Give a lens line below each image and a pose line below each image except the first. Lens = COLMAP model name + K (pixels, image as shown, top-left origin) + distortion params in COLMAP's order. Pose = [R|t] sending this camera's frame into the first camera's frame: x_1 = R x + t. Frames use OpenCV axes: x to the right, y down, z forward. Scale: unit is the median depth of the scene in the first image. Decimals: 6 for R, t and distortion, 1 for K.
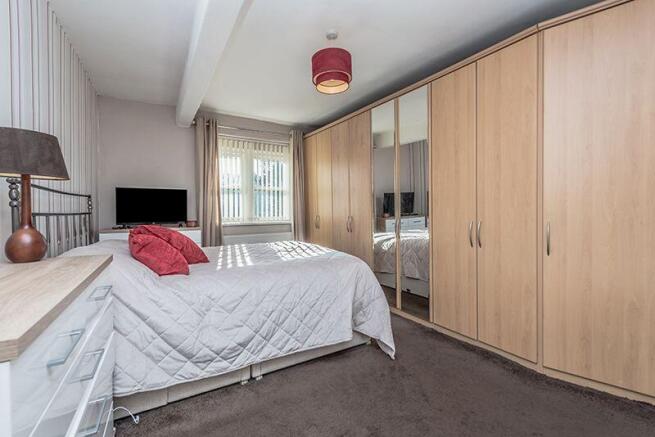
lens RADIAL K [[289.5, 0, 324.9], [0, 289.5, 213.7], [0, 0, 1]] dist [0.001530, -0.000447]
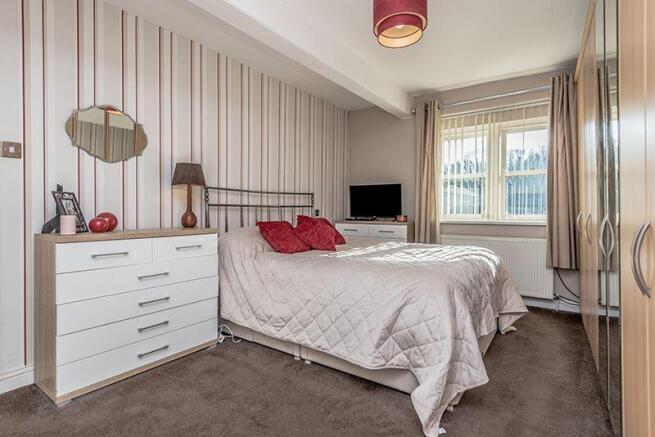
lens RADIAL K [[347.2, 0, 327.5], [0, 347.2, 218.5], [0, 0, 1]] dist [0.056566, 0.000069]
pose [[0.394684, 0.034778, -0.918158, 0.803802], [-0.016683, 0.999390, 0.030683, 0.004206], [0.918665, 0.003207, 0.395024, 0.472423]]
